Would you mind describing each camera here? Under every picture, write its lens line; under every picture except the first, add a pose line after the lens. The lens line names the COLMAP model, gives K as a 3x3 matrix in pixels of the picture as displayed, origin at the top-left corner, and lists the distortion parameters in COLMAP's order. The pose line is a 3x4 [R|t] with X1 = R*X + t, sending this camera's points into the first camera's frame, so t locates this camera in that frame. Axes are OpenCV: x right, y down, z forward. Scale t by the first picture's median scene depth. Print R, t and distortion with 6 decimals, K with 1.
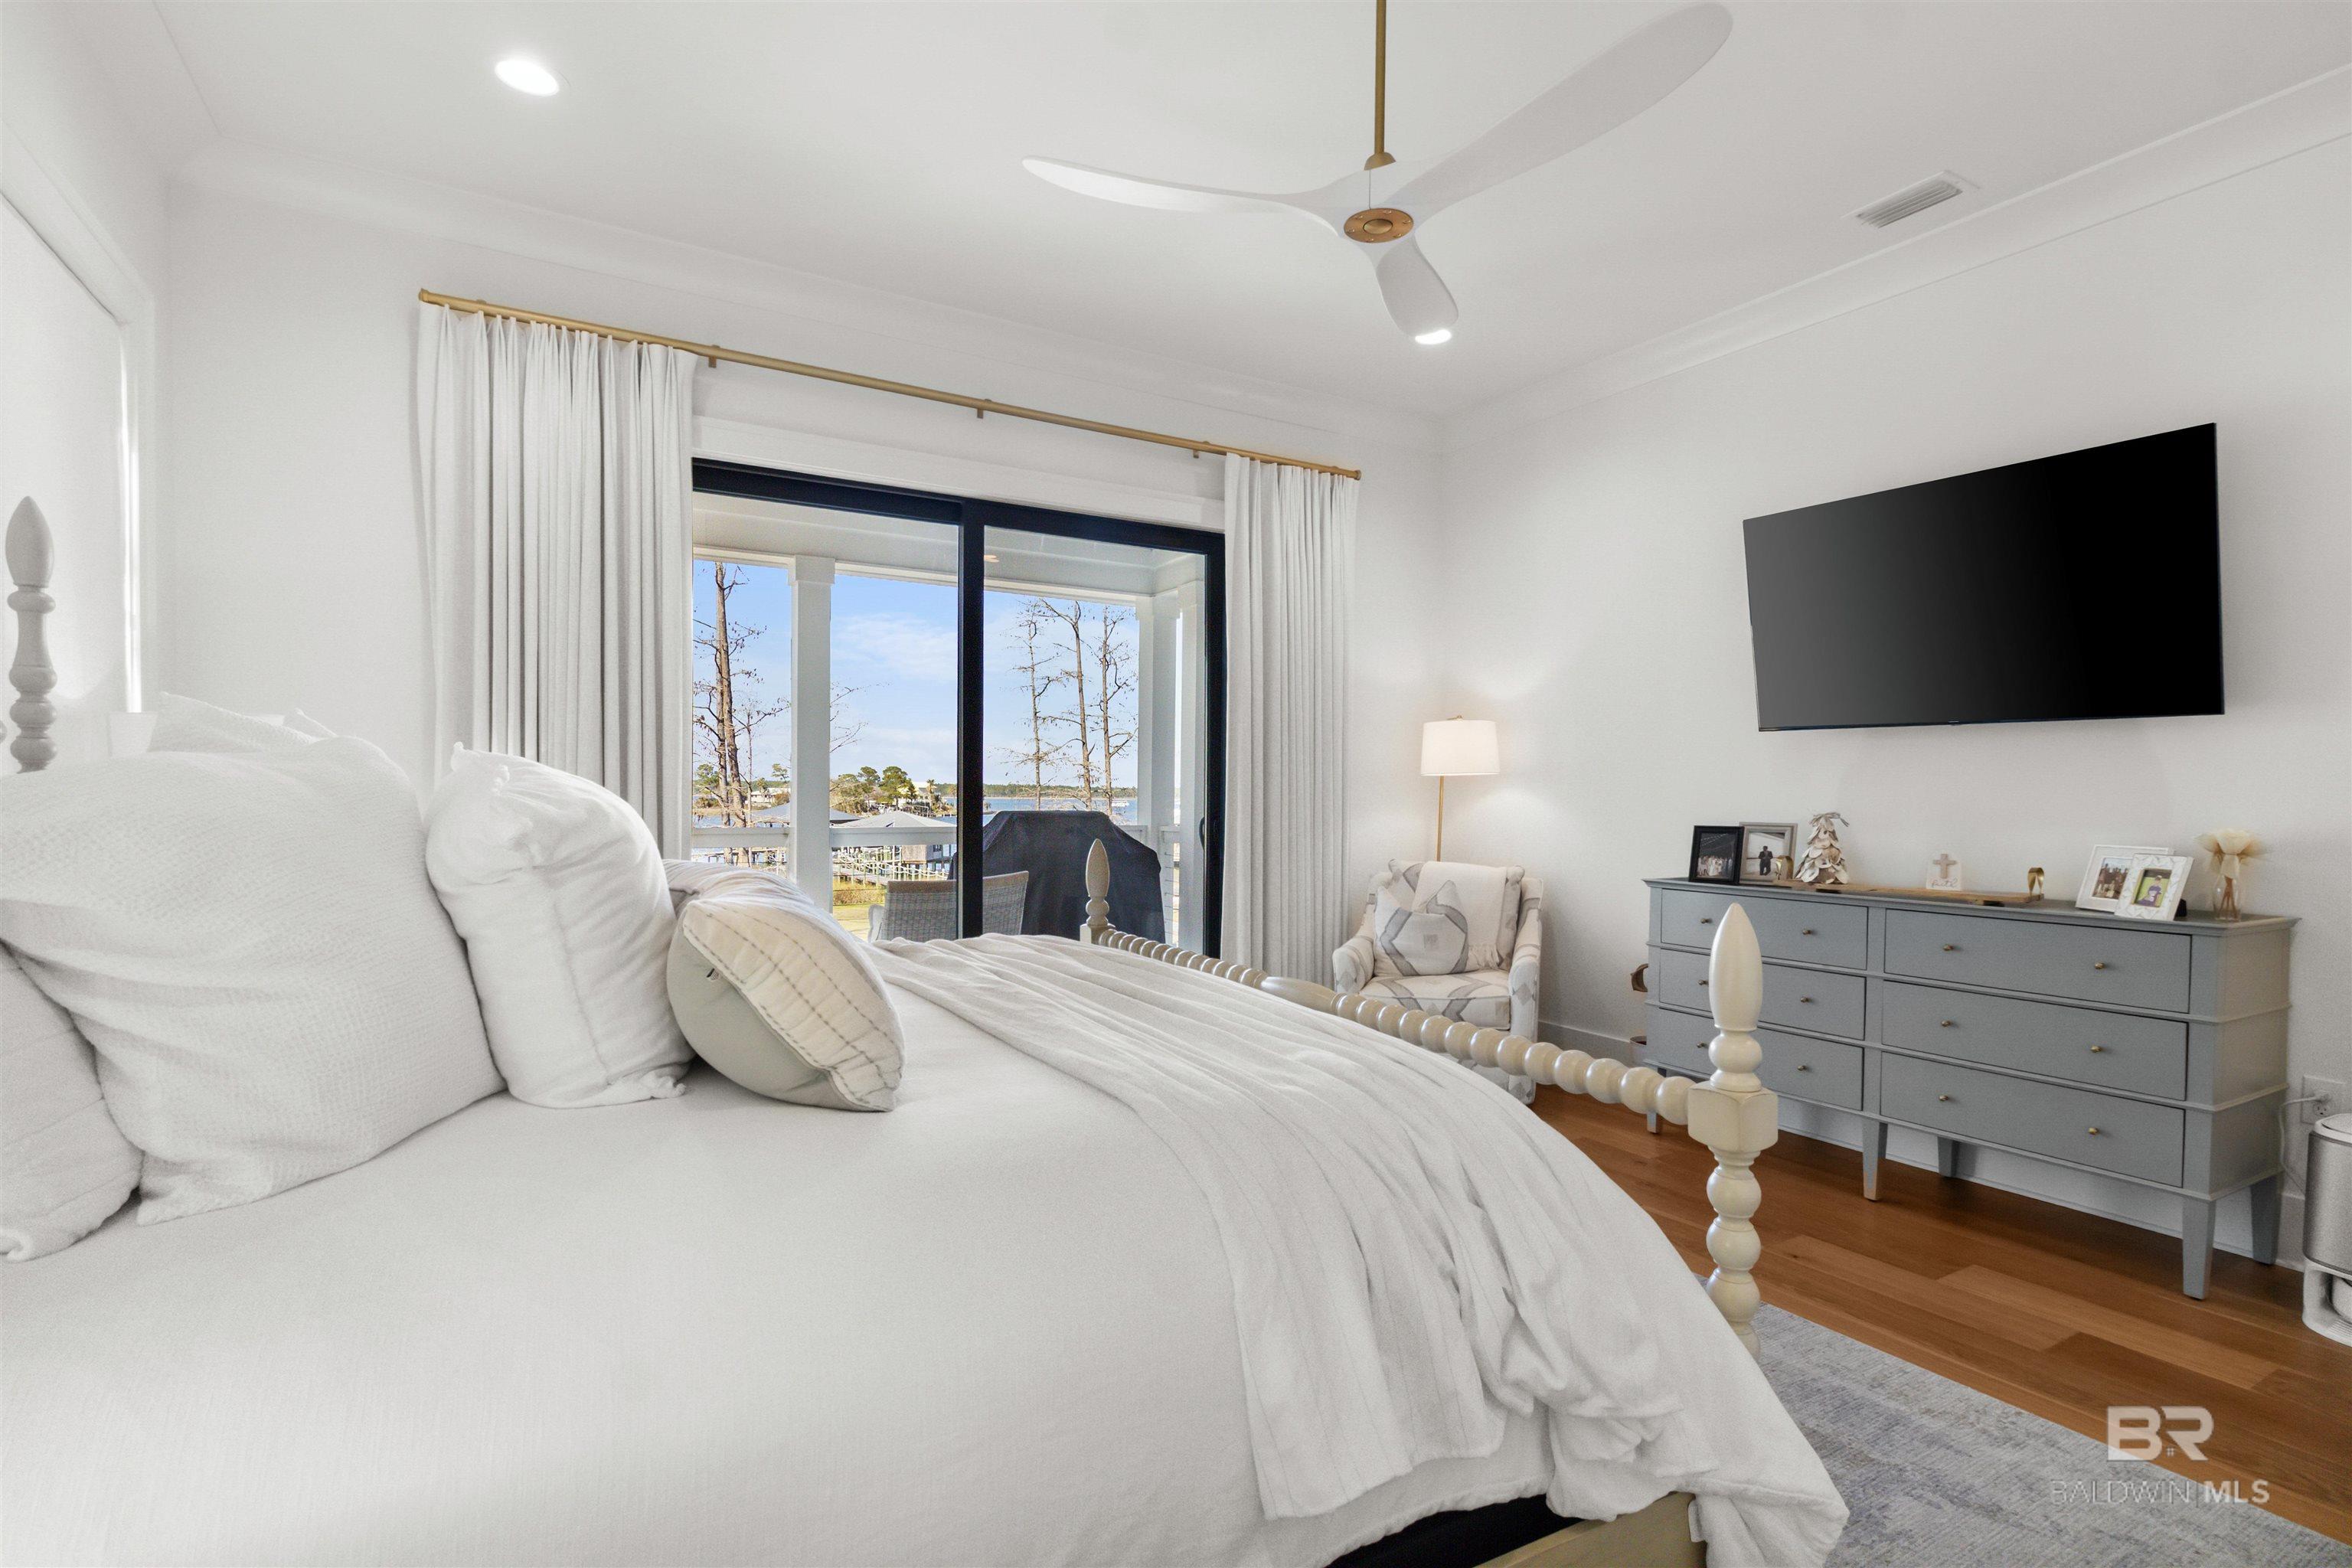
lens RADIAL K [[1140.8, 0, 1173.8], [0, 1140.8, 769.9], [0, 0, 1]] dist [0.000798, -0.000225]
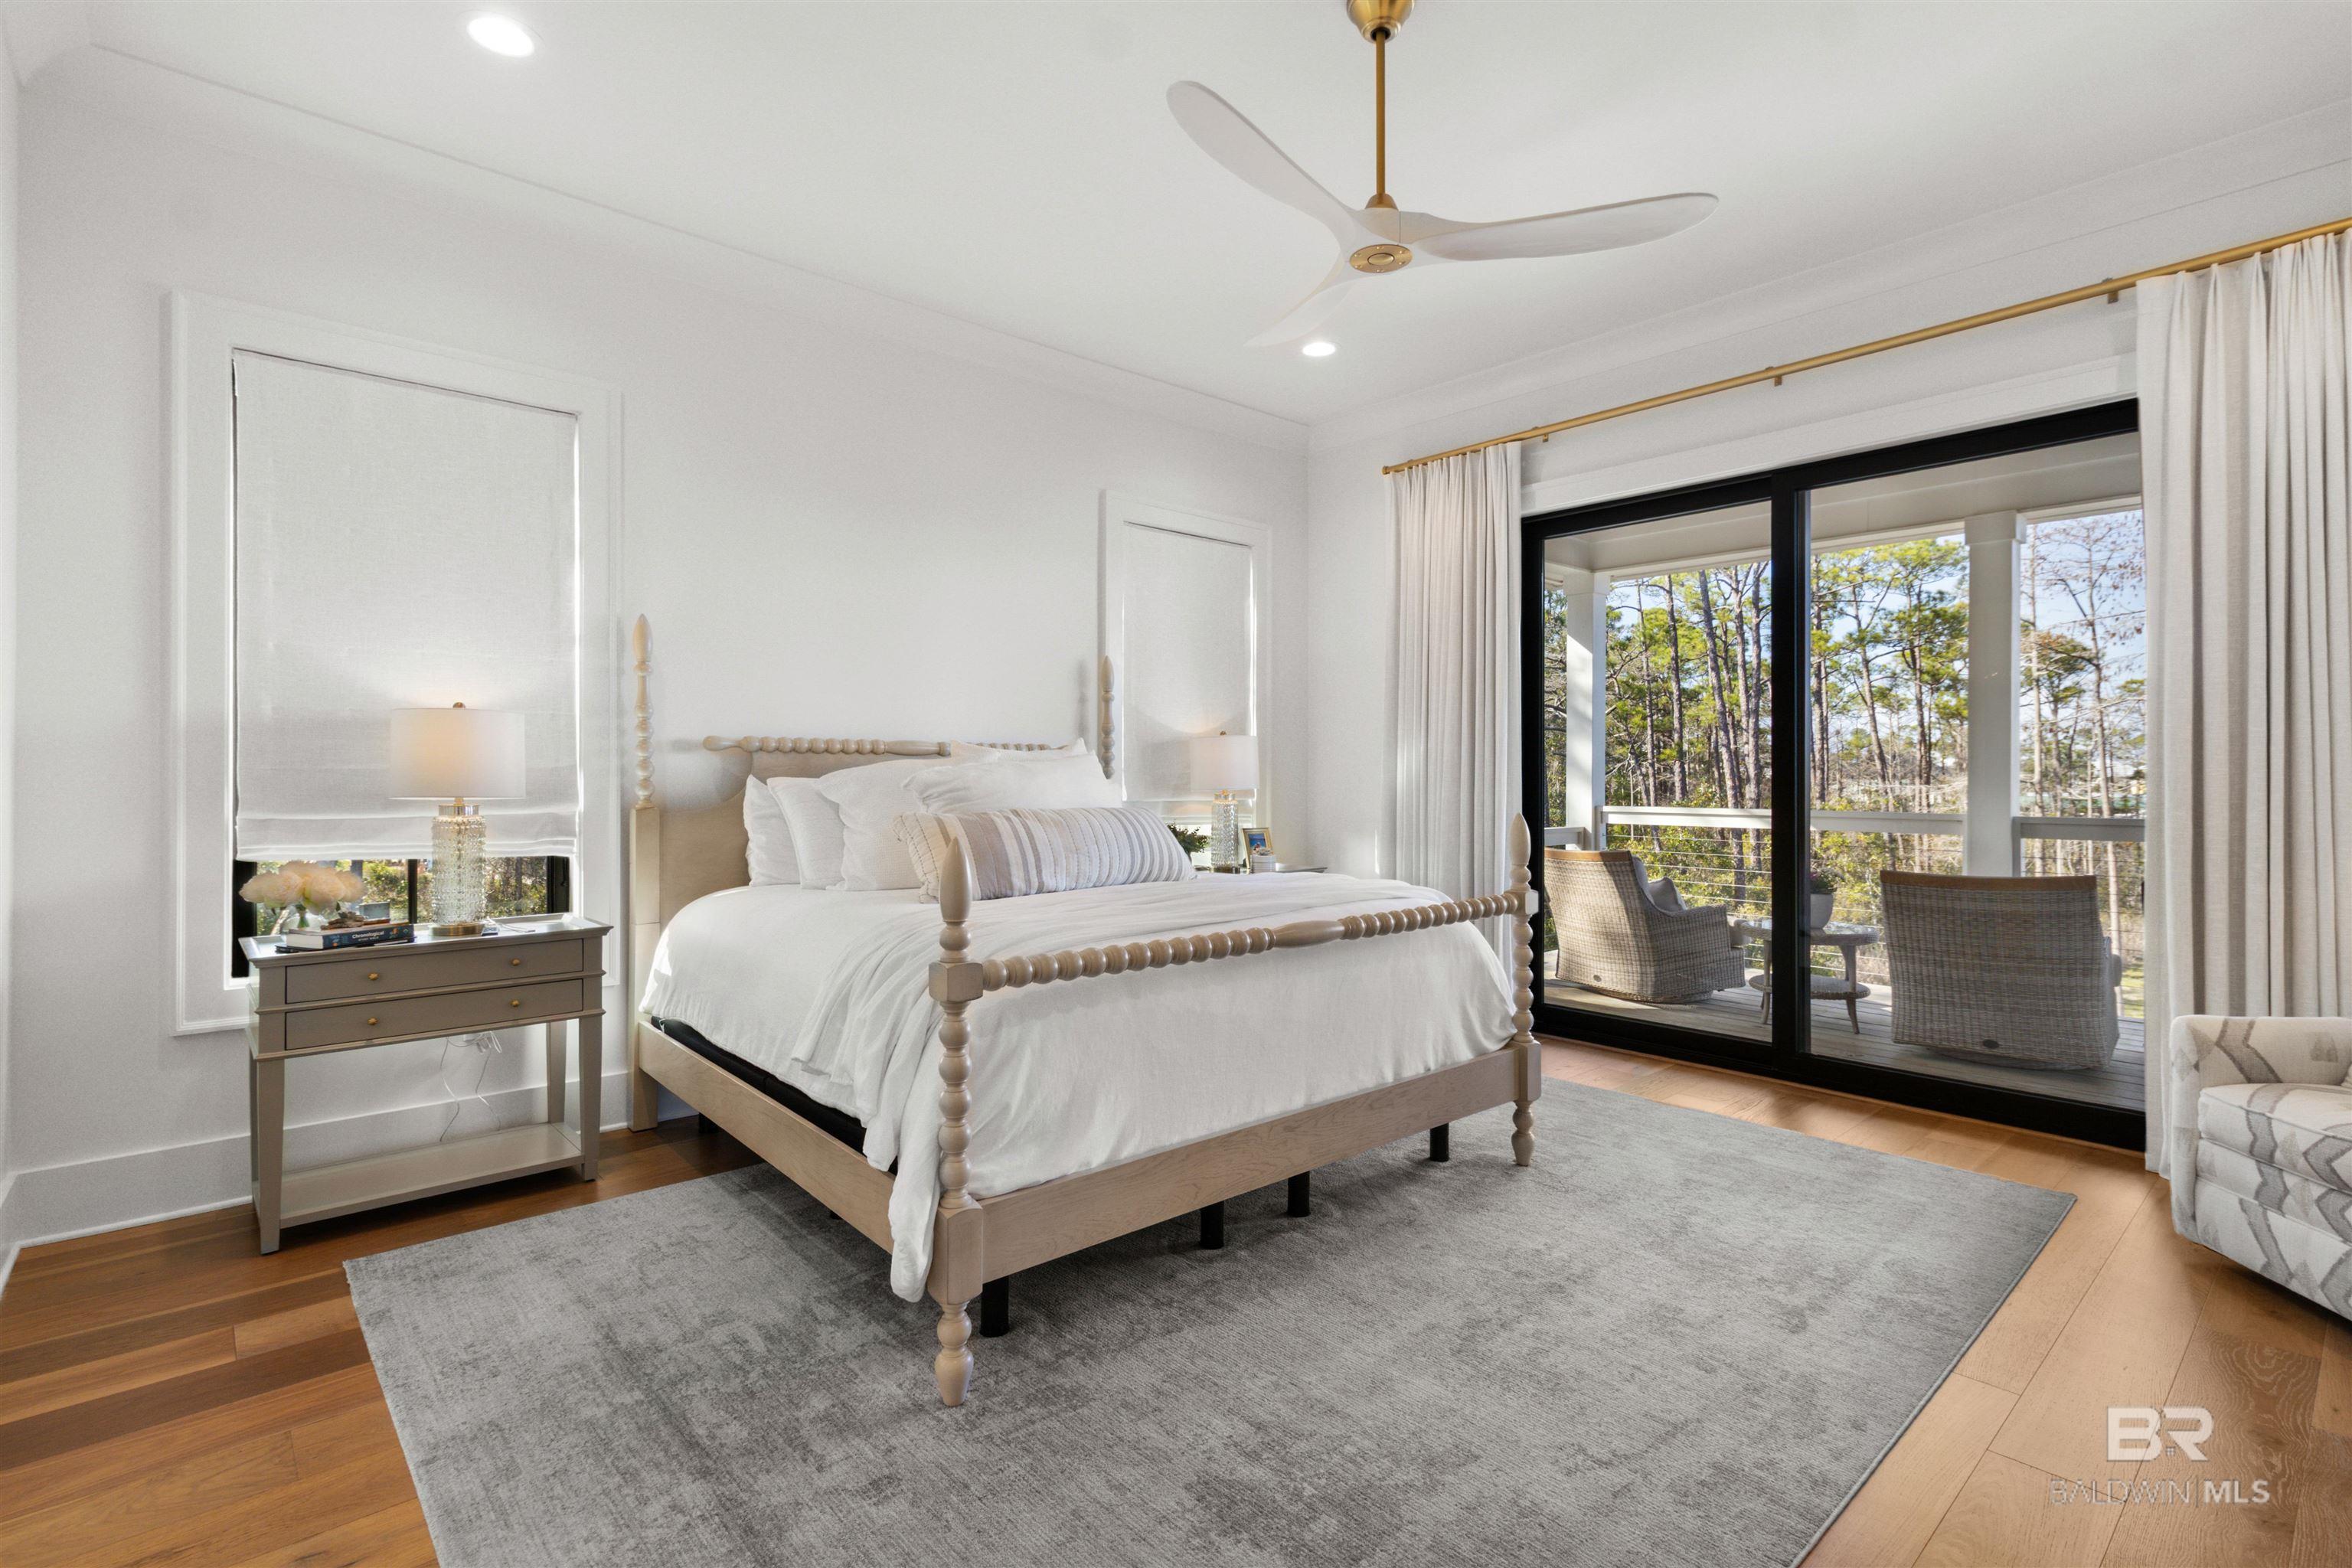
lens RADIAL K [[1100.5, 0, 1176.8], [0, 1100.5, 760.5], [0, 0, 1]] dist [0.005602, -0.000620]
pose [[0.153207, -0.017465, -0.988040, 0.676557], [-0.000019, 0.999844, -0.017677, 0.028709], [0.988194, 0.002726, 0.153182, 0.347181]]
